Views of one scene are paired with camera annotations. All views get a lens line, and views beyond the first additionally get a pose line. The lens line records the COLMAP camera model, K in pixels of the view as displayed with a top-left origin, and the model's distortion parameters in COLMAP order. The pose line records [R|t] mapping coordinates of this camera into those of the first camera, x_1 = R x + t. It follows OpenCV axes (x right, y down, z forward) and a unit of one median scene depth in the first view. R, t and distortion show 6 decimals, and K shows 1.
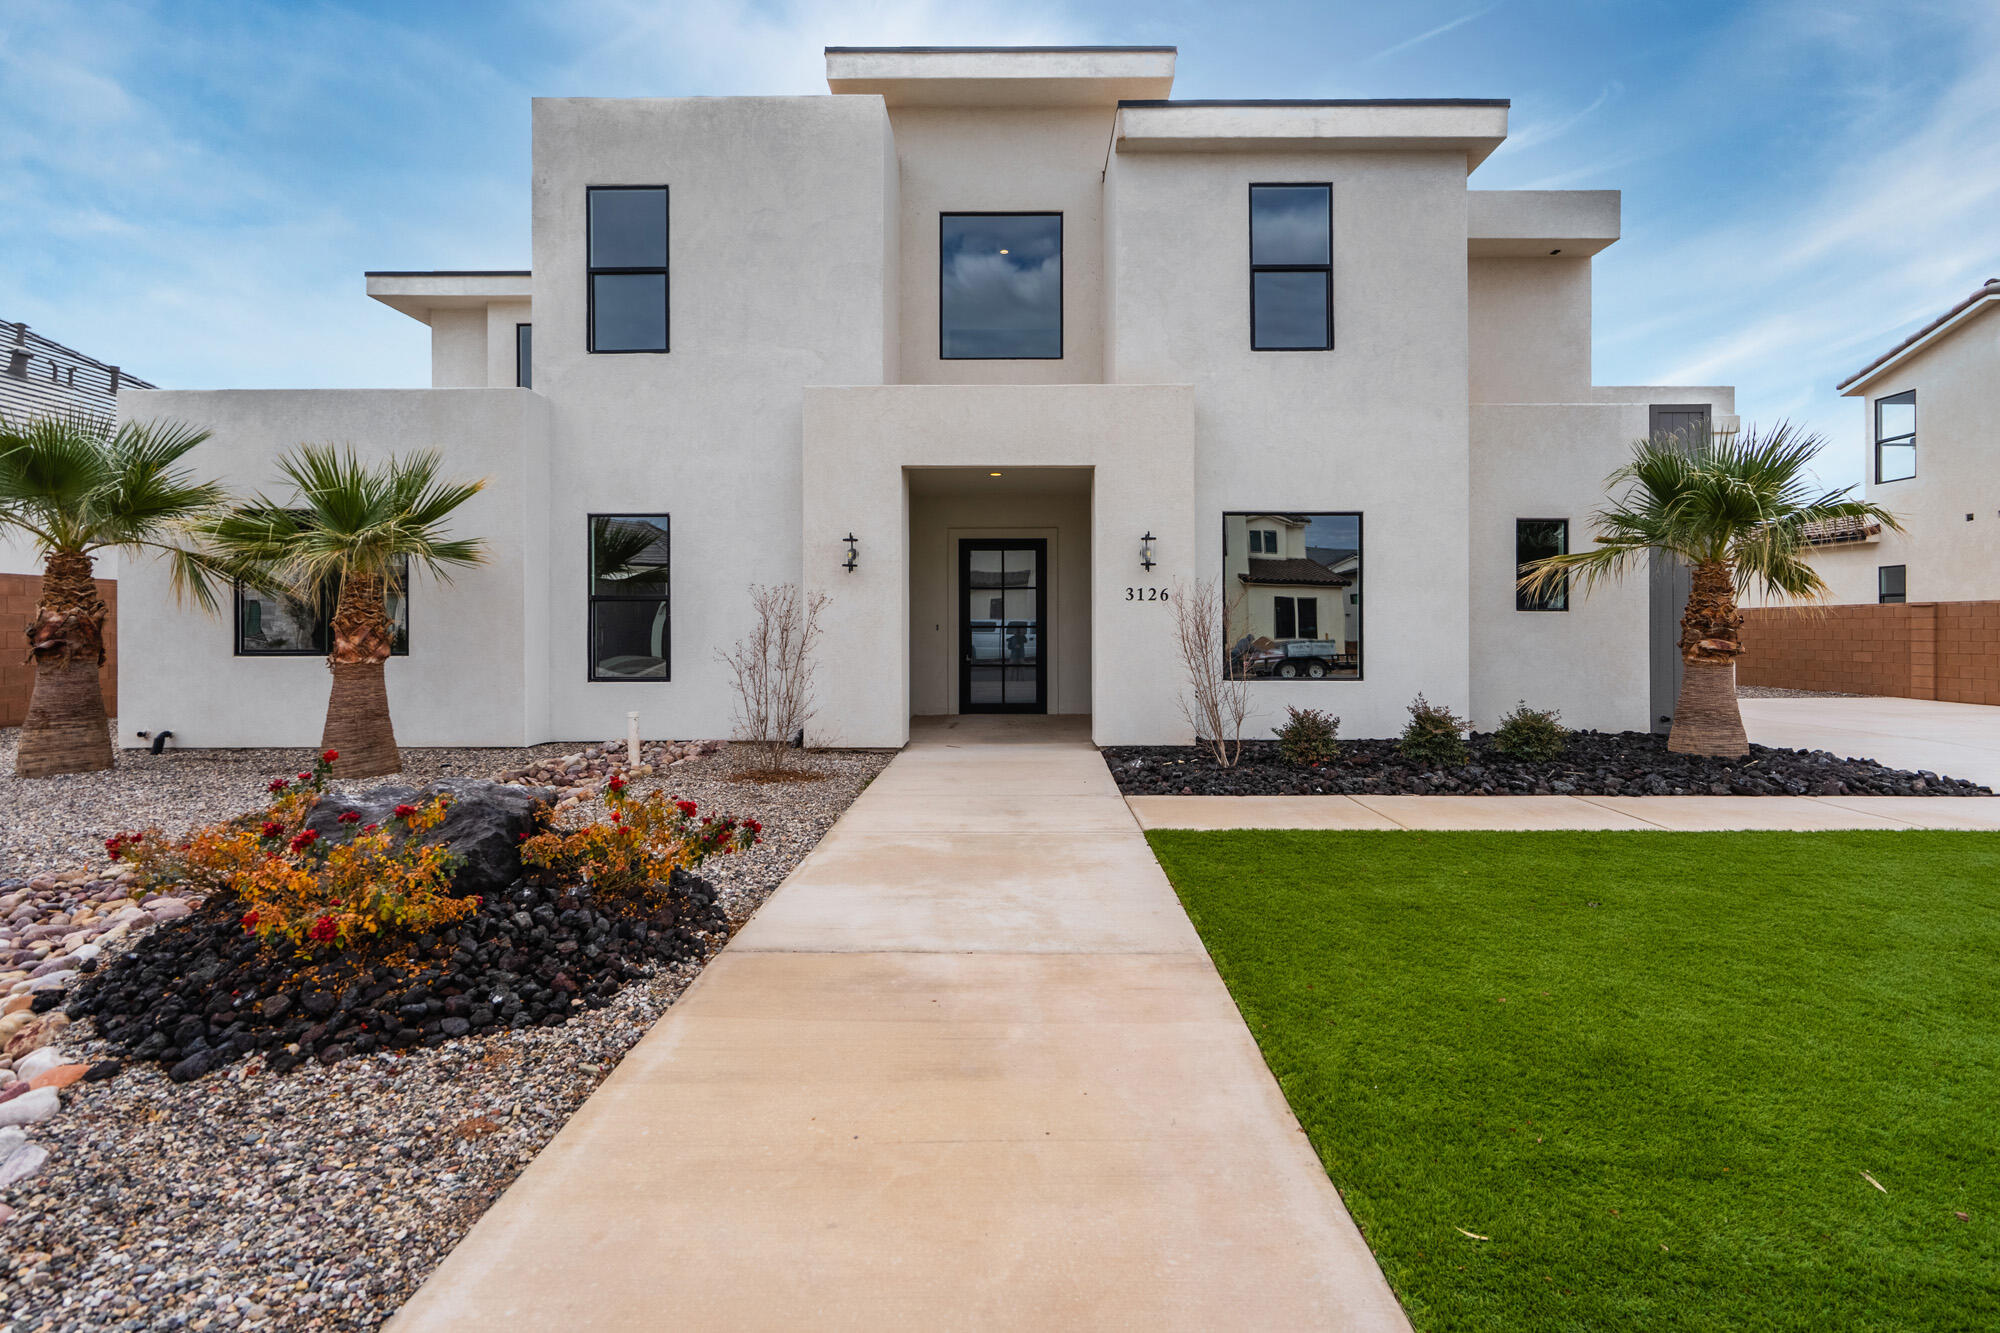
lens RADIAL K [[885.1, 0, 1004.5], [0, 885.1, 636.9], [0, 0, 1]] dist [0.002246, 0.000429]
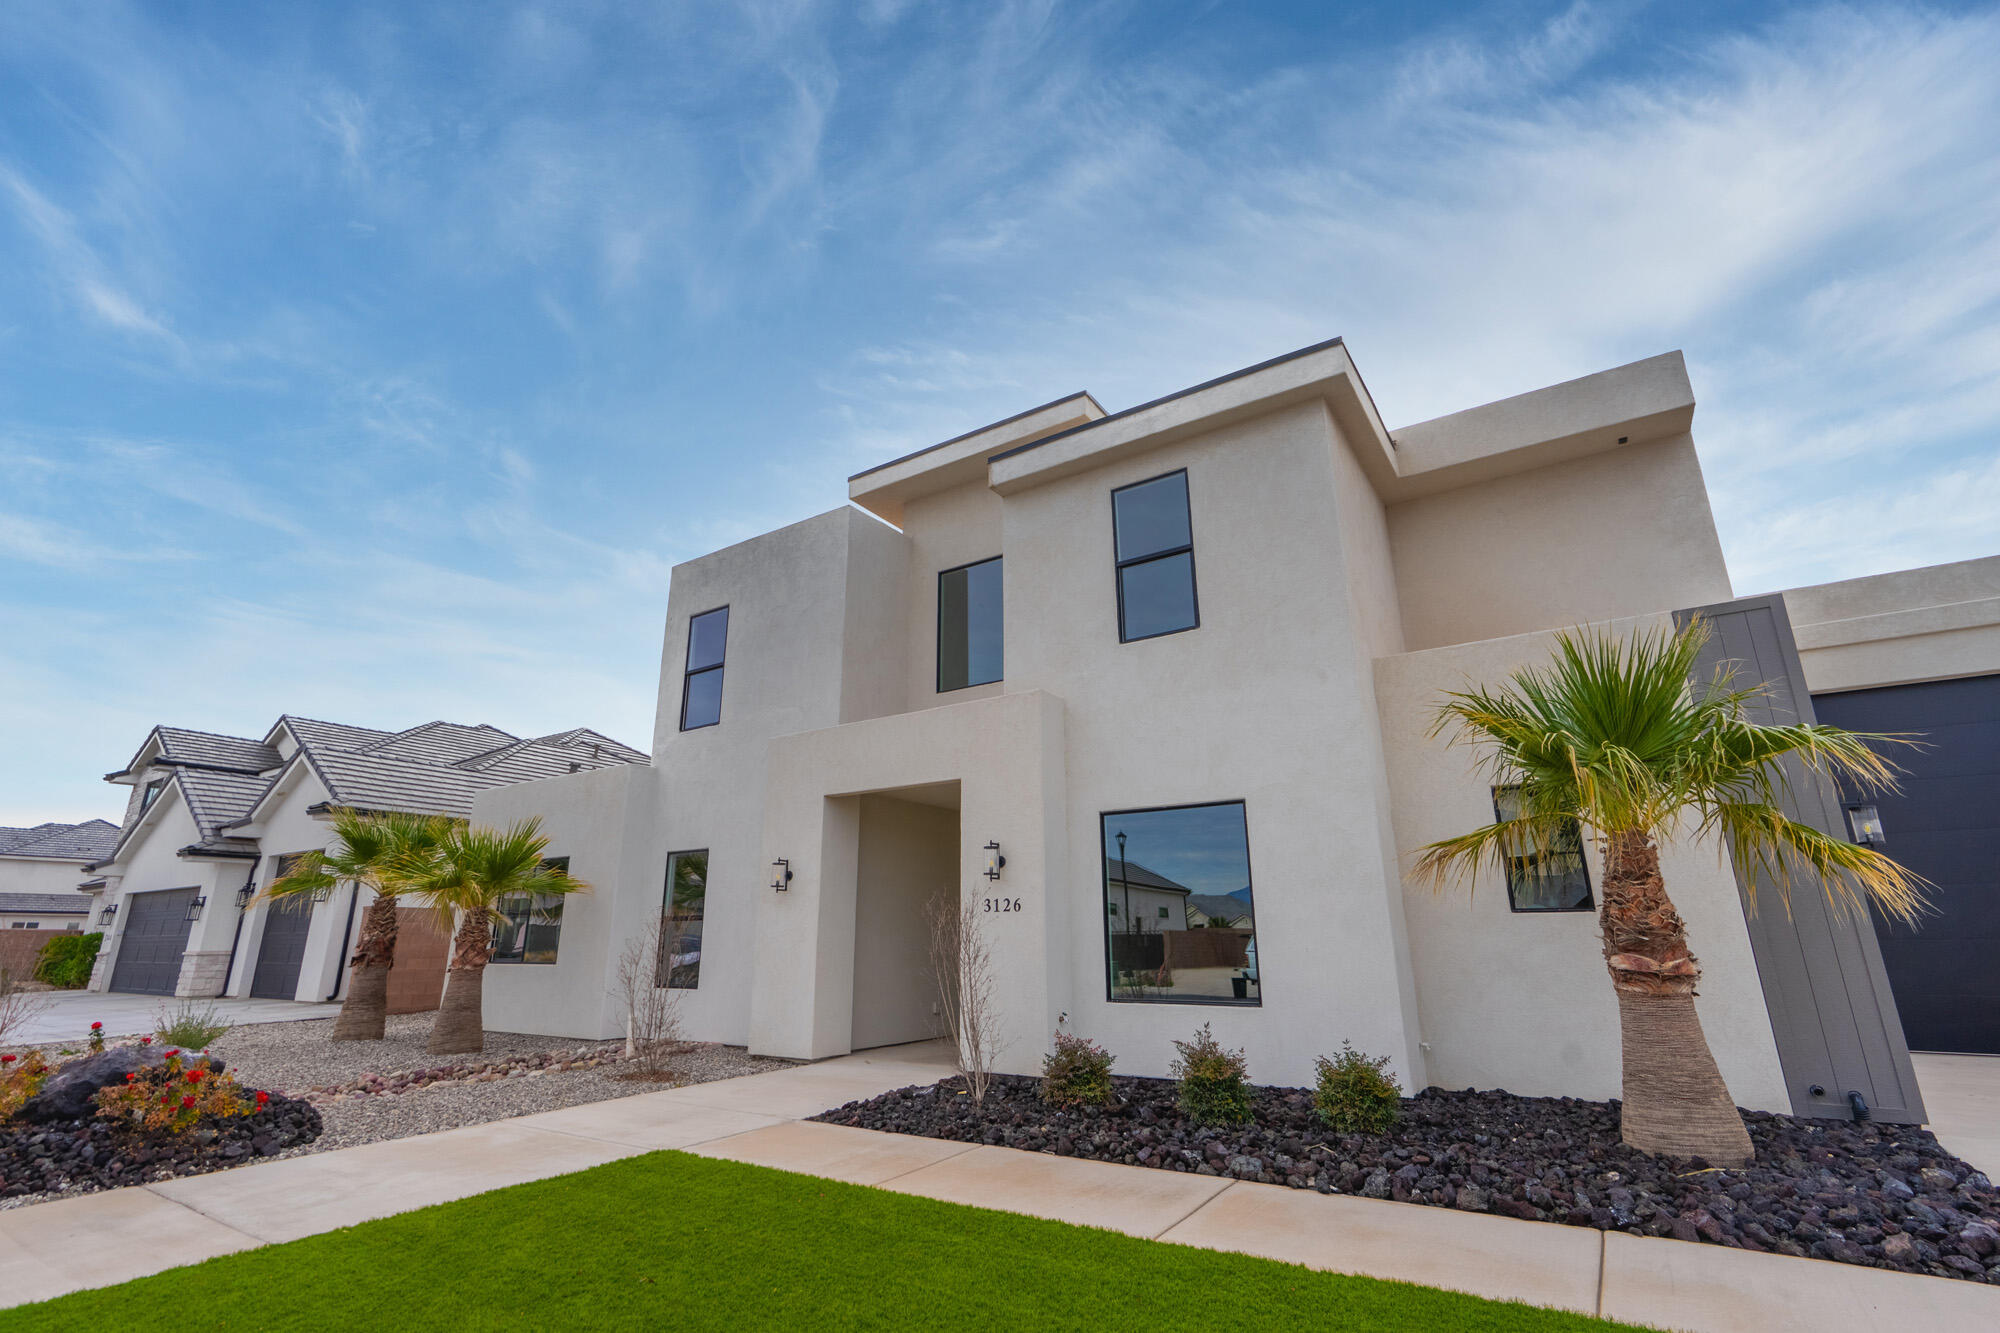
lens RADIAL K [[918.8, 0, 993.1], [0, 918.8, 673.6], [0, 0, 1]] dist [0.000508, 0.000654]
pose [[0.830861, -0.160090, -0.532956, 0.696459], [-0.000688, 0.957430, -0.288665, -0.000435], [0.556480, 0.240207, 0.795381, 0.127453]]
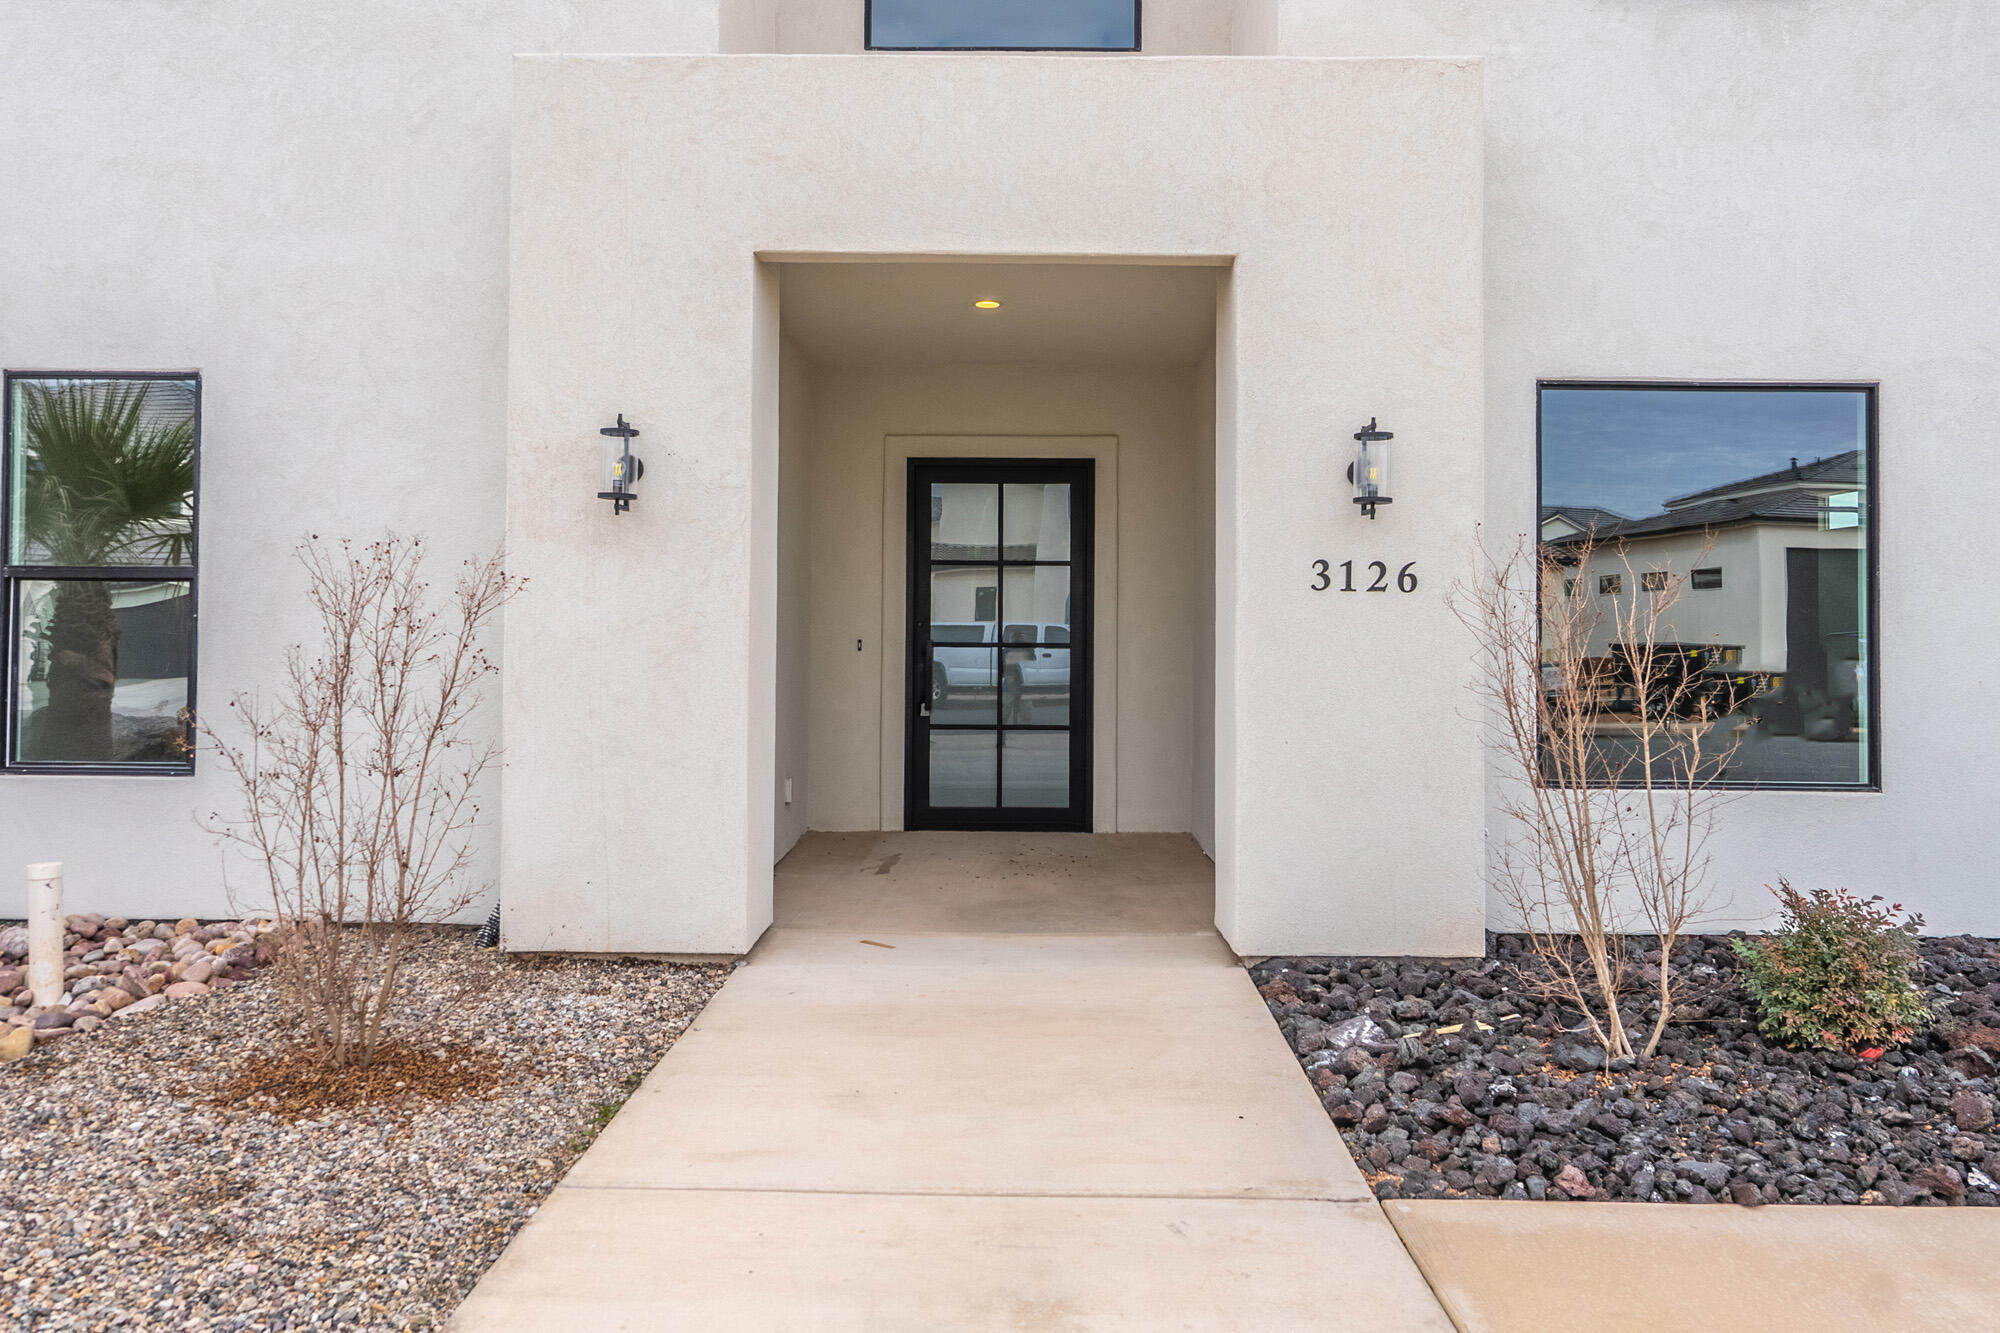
lens RADIAL K [[1306.1, 0, 995.2], [0, 1306.1, 620.7], [0, 0, 1]] dist [-0.002822, -0.000546]
pose [[0.999956, 0.009385, 0.000244, -0.005161], [-0.009380, 0.999825, -0.016174, -0.016240], [-0.000396, 0.016171, 0.999869, 0.392552]]
